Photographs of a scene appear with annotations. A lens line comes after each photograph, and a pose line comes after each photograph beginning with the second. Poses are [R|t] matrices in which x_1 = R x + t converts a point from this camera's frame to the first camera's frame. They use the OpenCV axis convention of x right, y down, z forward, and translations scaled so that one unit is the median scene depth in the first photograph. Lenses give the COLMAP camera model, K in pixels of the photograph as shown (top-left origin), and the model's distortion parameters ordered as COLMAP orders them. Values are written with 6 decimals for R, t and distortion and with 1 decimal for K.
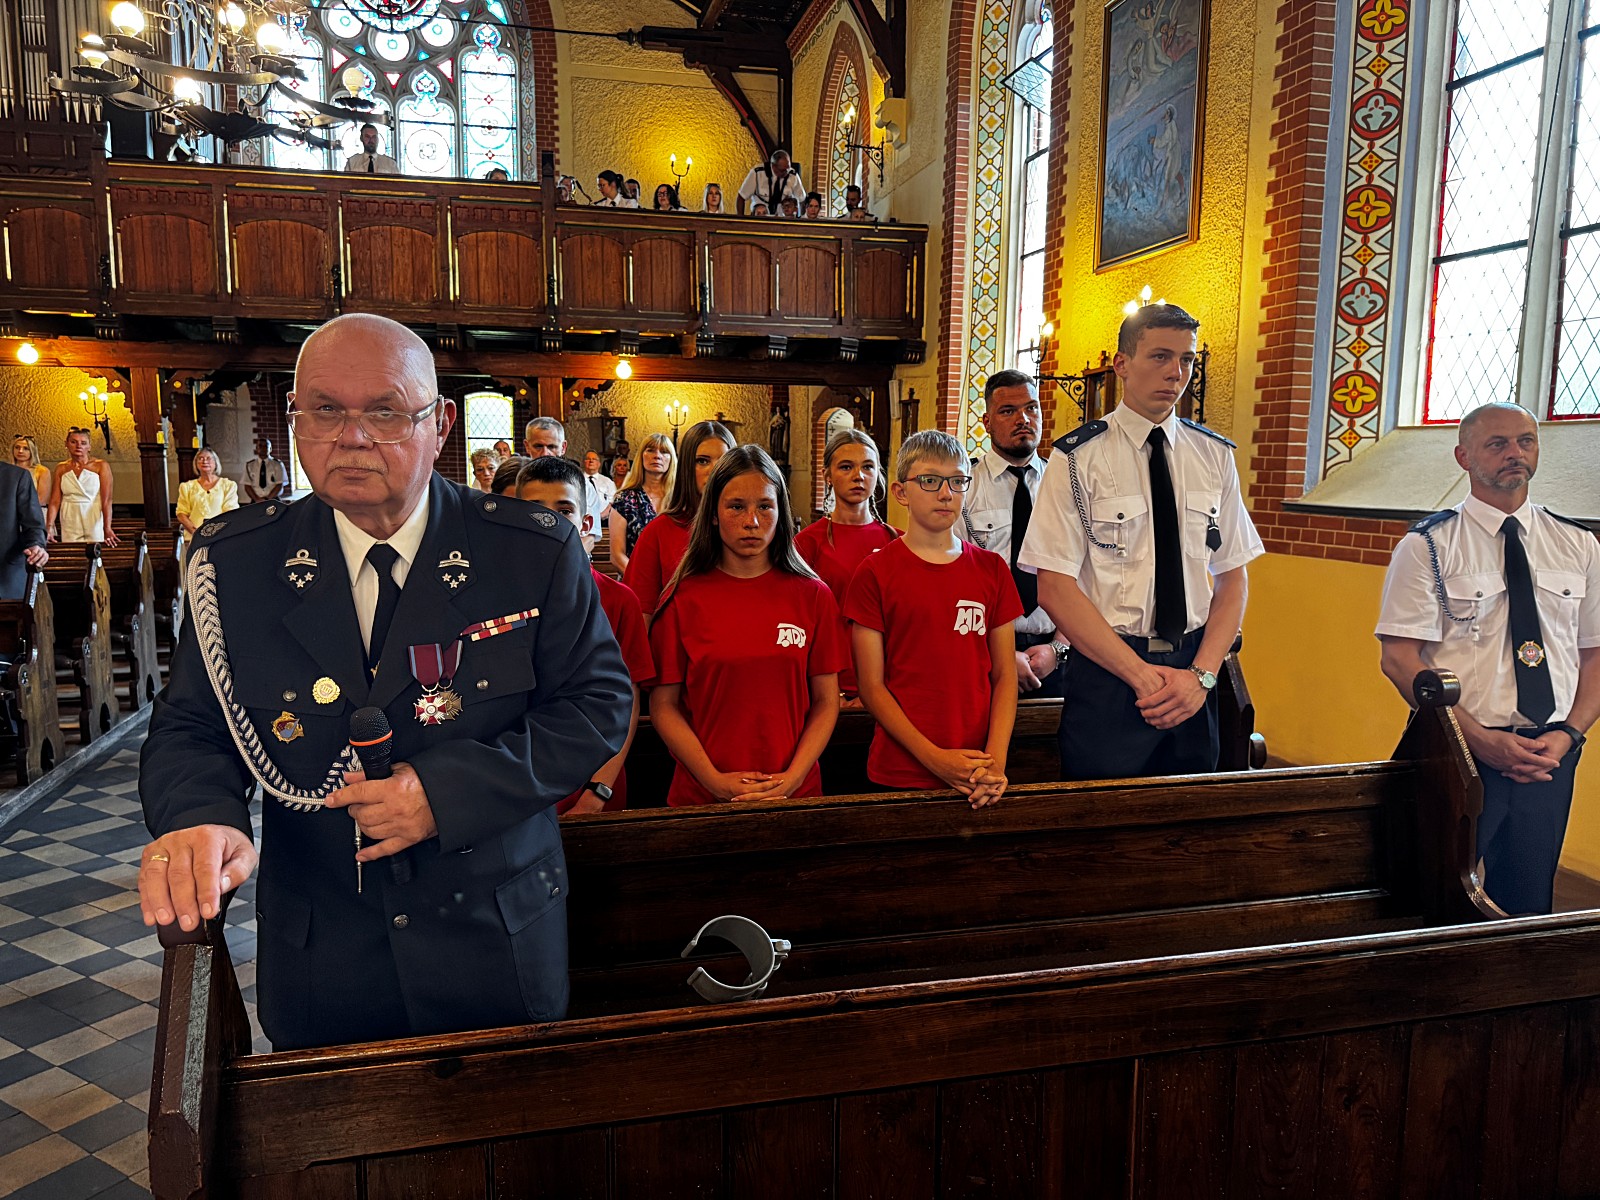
lens RADIAL K [[1141.7, 0, 791.6], [0, 1141.7, 600.8], [0, 0, 1]] dist [0.058309, -0.058856]
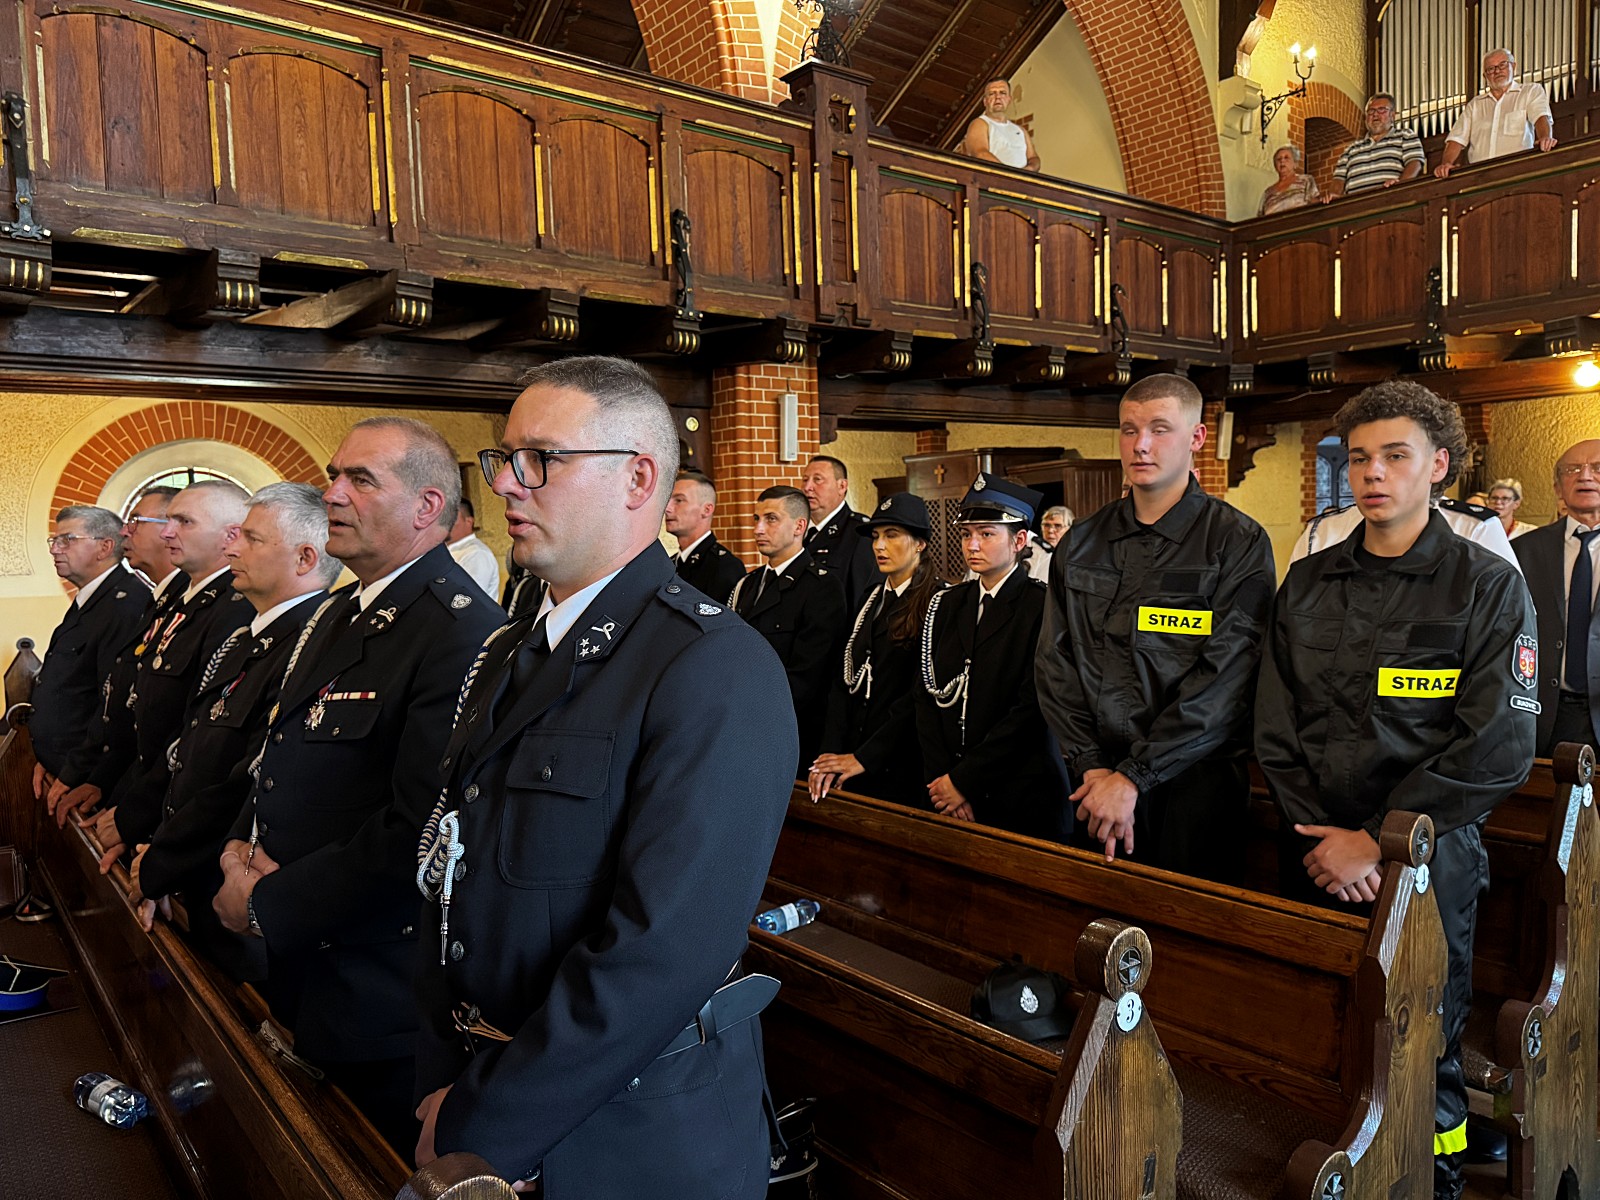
lens RADIAL K [[1150.9, 0, 804.8], [0, 1150.9, 604.3], [0, 0, 1]] dist [-0.002464, 0.006954]
pose [[0.431611, 0.037079, -0.901297, -0.282389], [-0.075394, 0.997142, 0.004918, -0.042633], [0.898904, 0.065830, 0.433173, 0.324194]]
